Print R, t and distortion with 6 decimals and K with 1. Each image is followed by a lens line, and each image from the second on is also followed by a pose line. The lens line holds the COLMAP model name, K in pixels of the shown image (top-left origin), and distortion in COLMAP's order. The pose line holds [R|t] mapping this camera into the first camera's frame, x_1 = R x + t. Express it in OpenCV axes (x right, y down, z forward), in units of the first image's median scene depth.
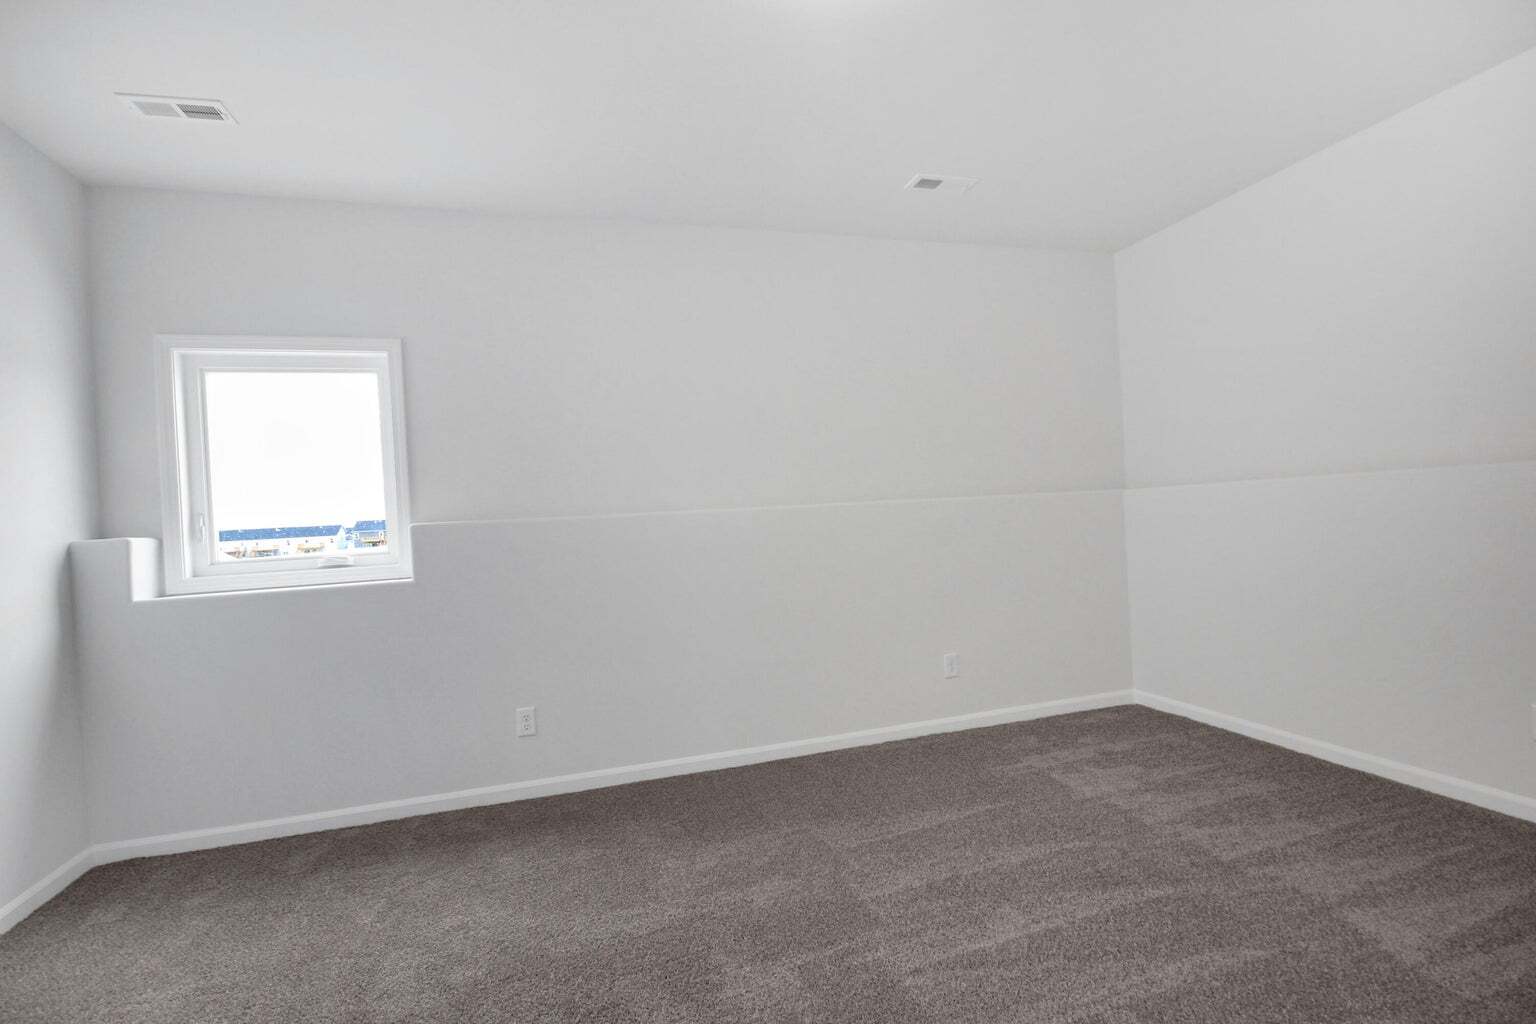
lens RADIAL K [[747.9, 0, 768.0], [0, 747.9, 512.0], [0, 0, 1]] dist [-0.003066, -0.001017]
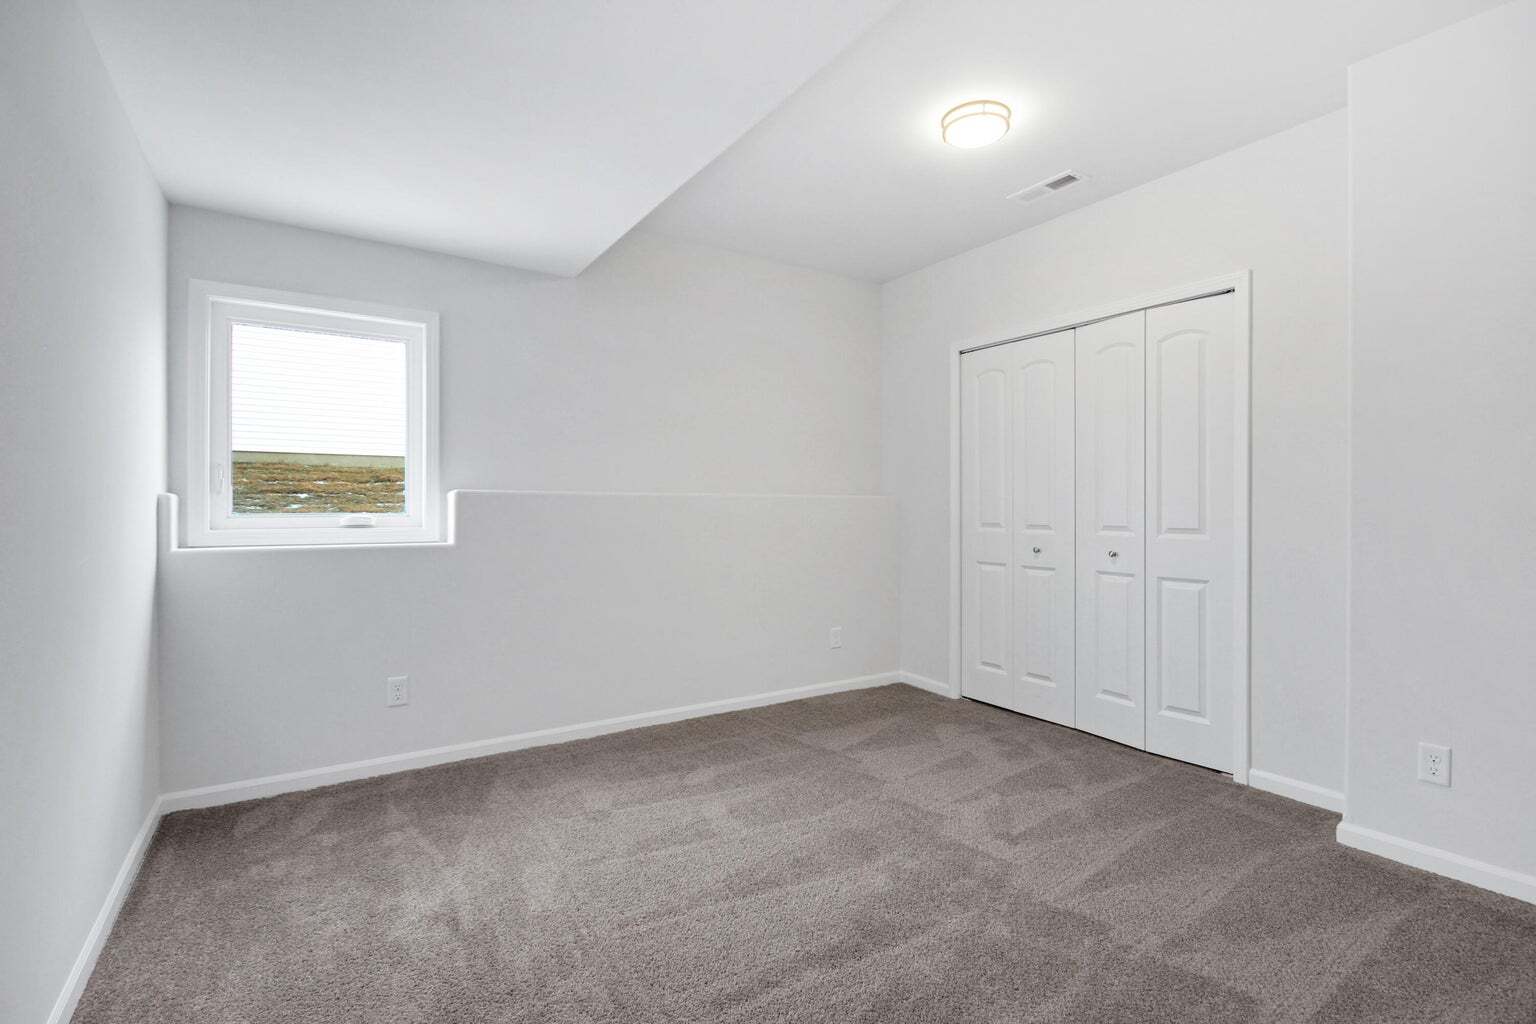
lens RADIAL K [[717.8, 0, 768.0], [0, 717.8, 512.0], [0, 0, 1]] dist [0.000926, -0.000068]
pose [[0.960138, 0.055857, 0.273889, -0.311494], [-0.059130, 0.998243, 0.003703, 0.016449], [-0.273201, -0.019750, 0.961754, -0.100306]]
